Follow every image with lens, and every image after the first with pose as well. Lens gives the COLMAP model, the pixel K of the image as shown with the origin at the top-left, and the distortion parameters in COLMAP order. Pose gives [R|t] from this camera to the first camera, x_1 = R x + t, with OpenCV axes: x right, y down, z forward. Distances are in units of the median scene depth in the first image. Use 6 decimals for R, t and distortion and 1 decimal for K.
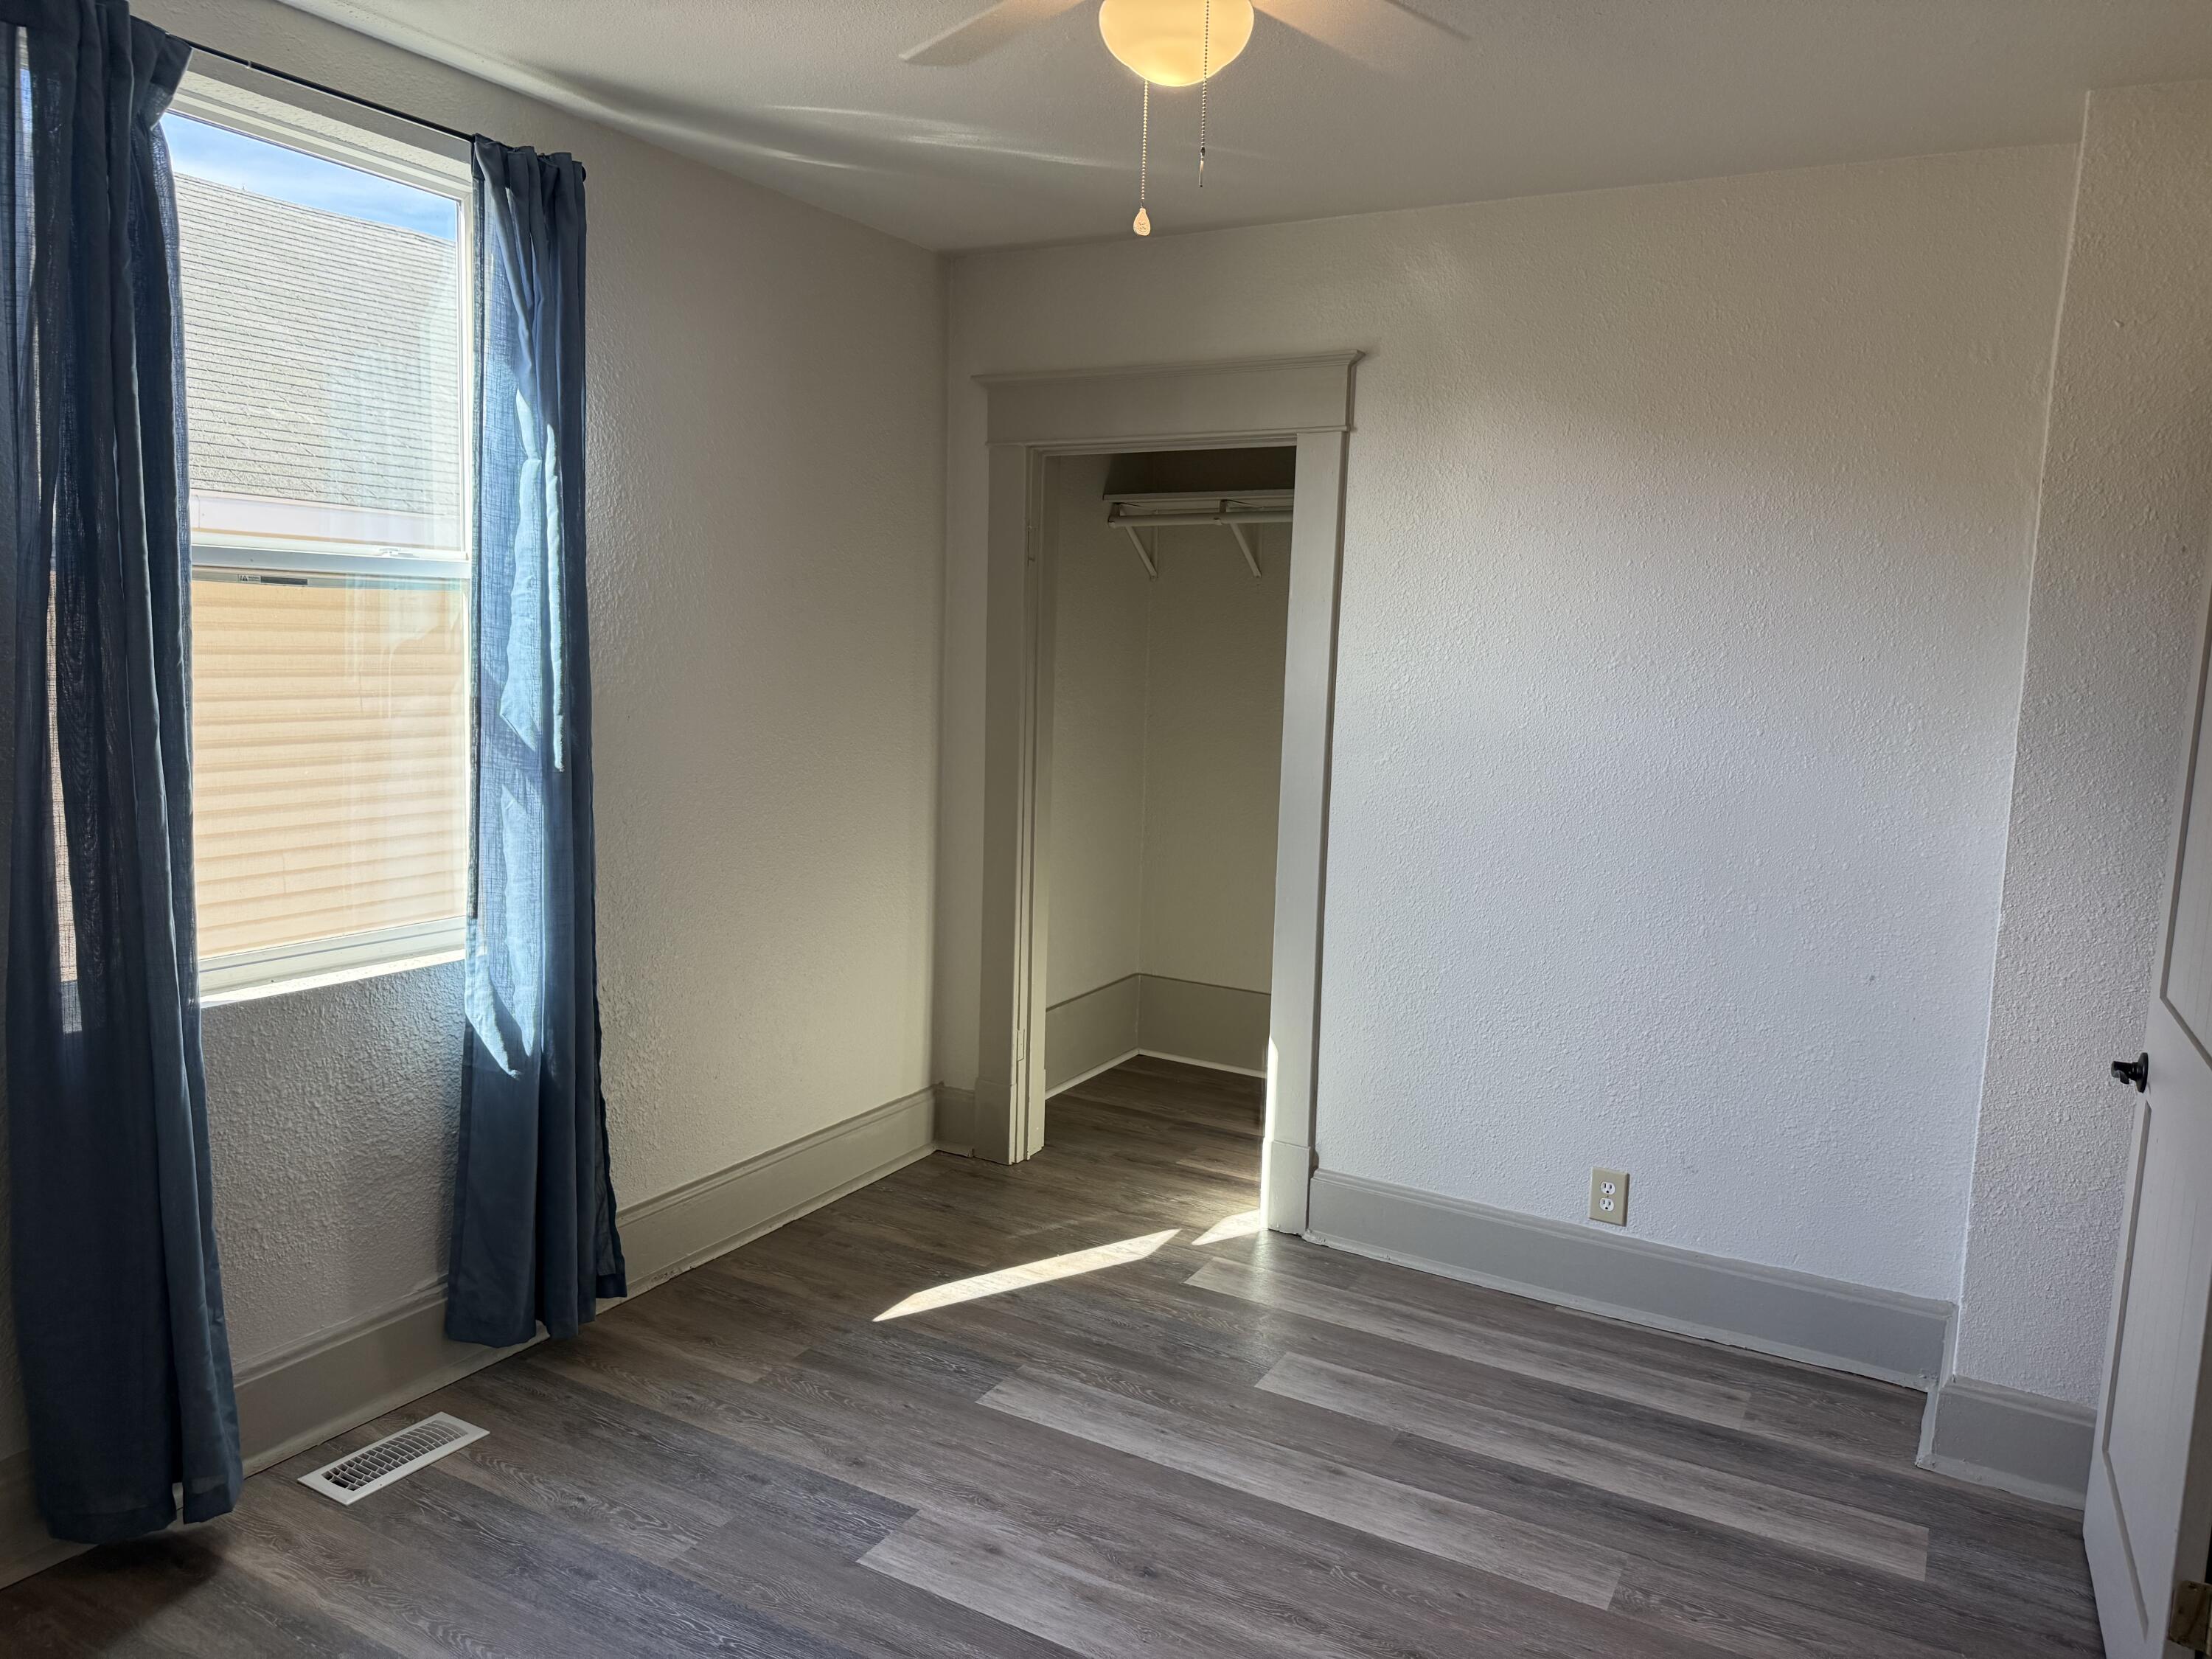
lens RADIAL K [[1548.5, 0, 1106.5], [0, 1548.5, 828.2], [0, 0, 1]] dist [-0.002704, -0.001883]
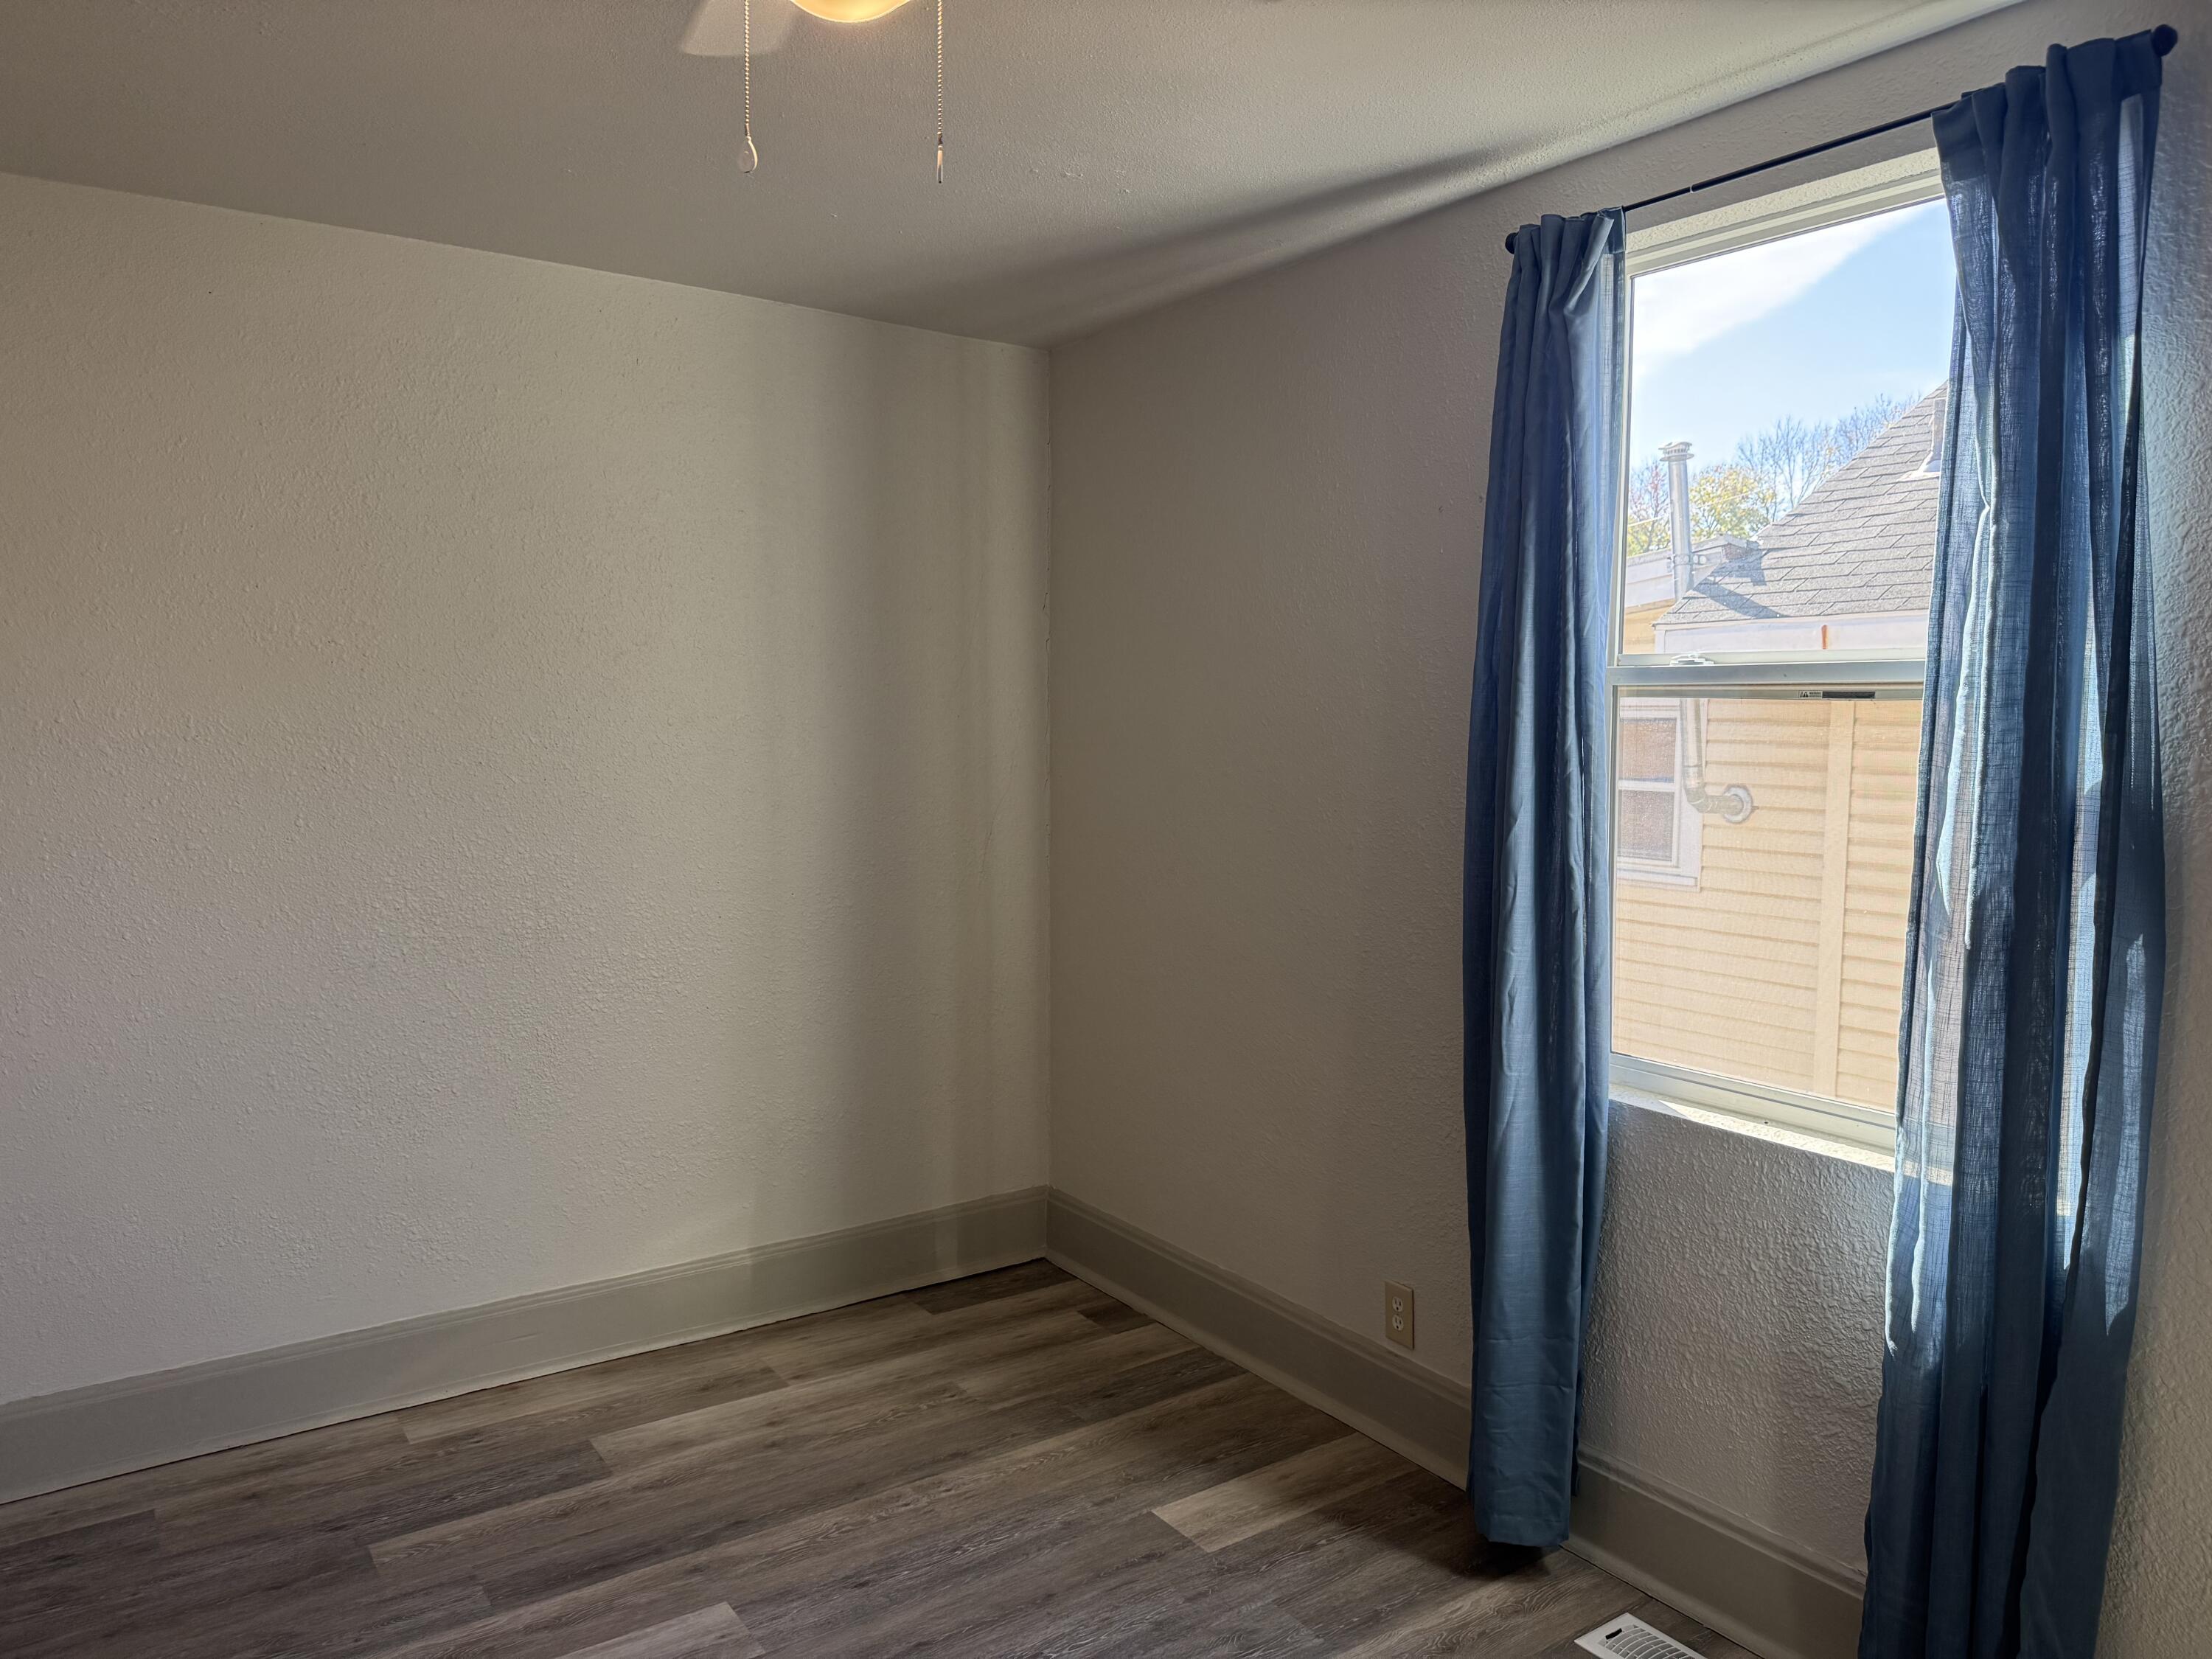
lens RADIAL K [[1548.5, 0, 1106.5], [0, 1548.5, 828.2], [0, 0, 1]] dist [-0.002704, -0.001883]
pose [[-0.413740, 0.036385, -0.909668, 0.468760], [-0.139480, 0.984871, 0.102832, -0.116761], [0.899647, 0.169427, -0.402406, 0.992282]]
